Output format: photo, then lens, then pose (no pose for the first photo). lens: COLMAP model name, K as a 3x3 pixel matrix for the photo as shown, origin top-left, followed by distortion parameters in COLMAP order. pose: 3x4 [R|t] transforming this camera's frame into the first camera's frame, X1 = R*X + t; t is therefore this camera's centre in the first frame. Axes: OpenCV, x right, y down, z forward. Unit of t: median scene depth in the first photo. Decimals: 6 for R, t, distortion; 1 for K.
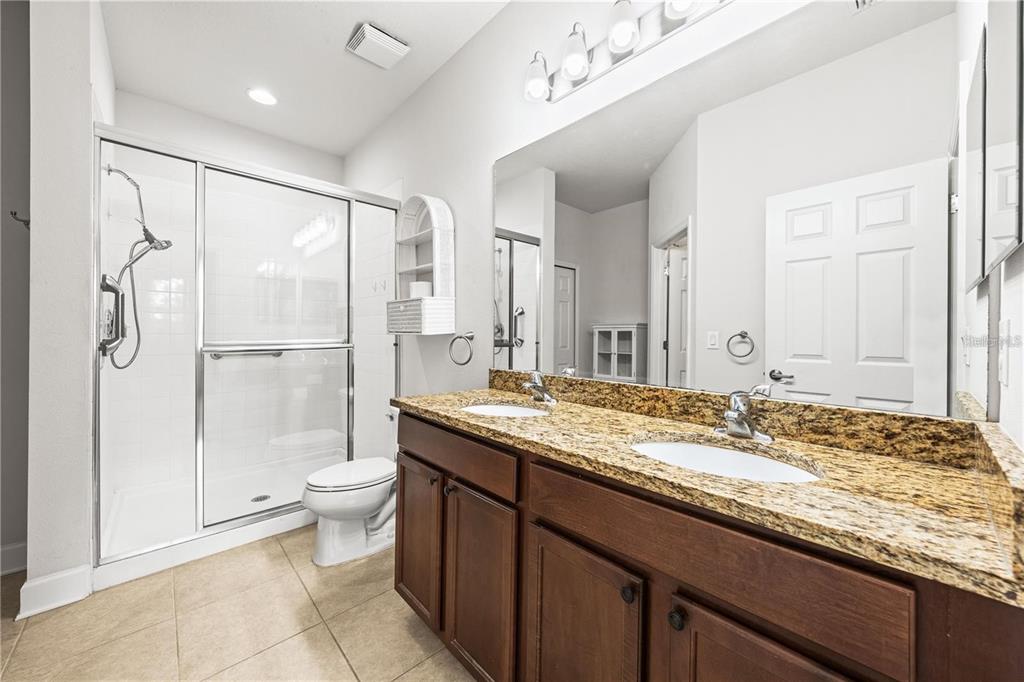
lens RADIAL K [[377.0, 0, 516.7], [0, 377.0, 337.0], [0, 0, 1]] dist [-0.000148, -0.000018]
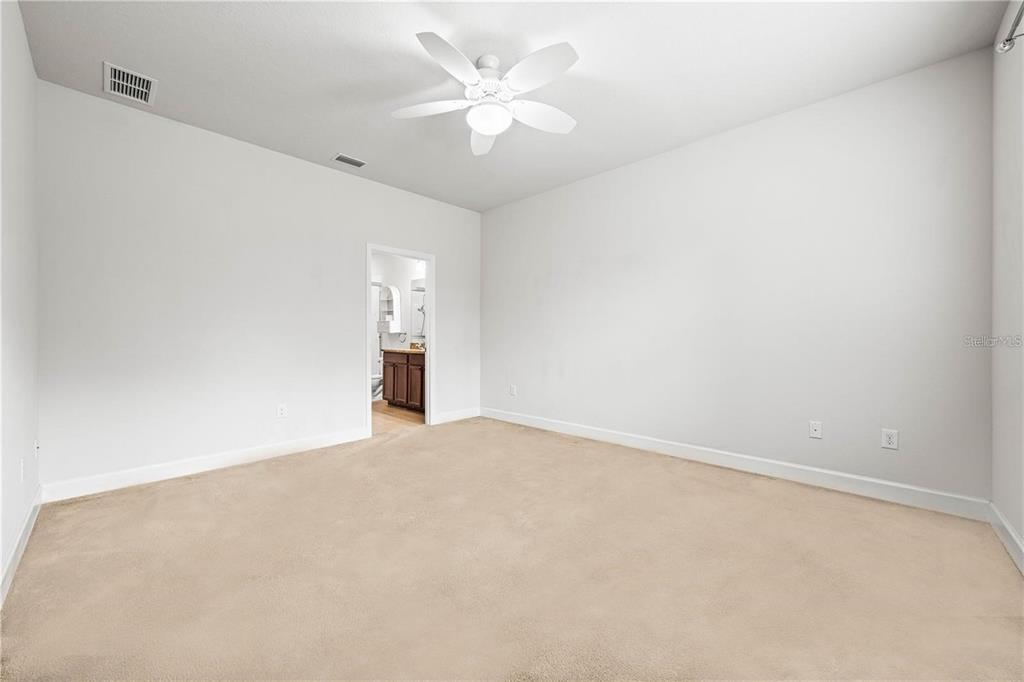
lens RADIAL K [[390.2, 0, 524.6], [0, 390.2, 343.8], [0, 0, 1]] dist [-0.000842, -0.000146]
pose [[0.996948, -0.013510, 0.076894, 0.578798], [0.011748, 0.999659, 0.023314, 0.020602], [-0.077183, -0.022340, 0.996767, -2.180519]]
